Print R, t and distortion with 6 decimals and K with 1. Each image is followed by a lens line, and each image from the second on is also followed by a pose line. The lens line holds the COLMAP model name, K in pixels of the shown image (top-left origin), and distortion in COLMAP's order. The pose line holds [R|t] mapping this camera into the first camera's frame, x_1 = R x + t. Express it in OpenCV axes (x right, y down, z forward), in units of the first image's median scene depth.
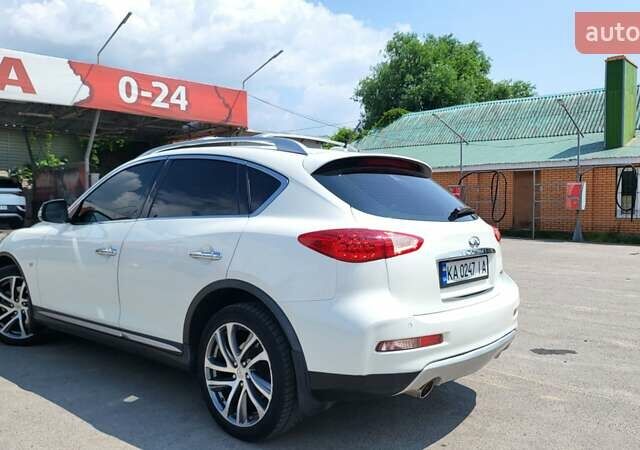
lens RADIAL K [[564.4, 0, 337.8], [0, 564.4, 222.8], [0, 0, 1]] dist [0.049177, -0.028425]
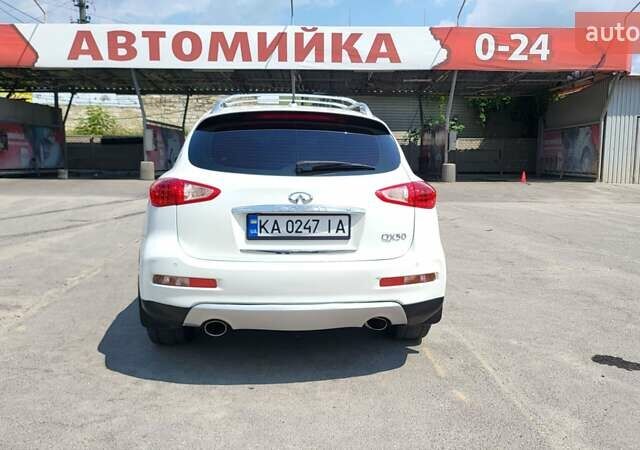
lens RADIAL K [[564.4, 0, 318.5], [0, 564.4, 225.9], [0, 0, 1]] dist [0.049177, -0.028425]
pose [[0.718224, 0.088559, -0.690153, 0.159242], [-0.032750, 0.995071, 0.093603, -0.001578], [0.695040, -0.044625, 0.717585, 0.056805]]
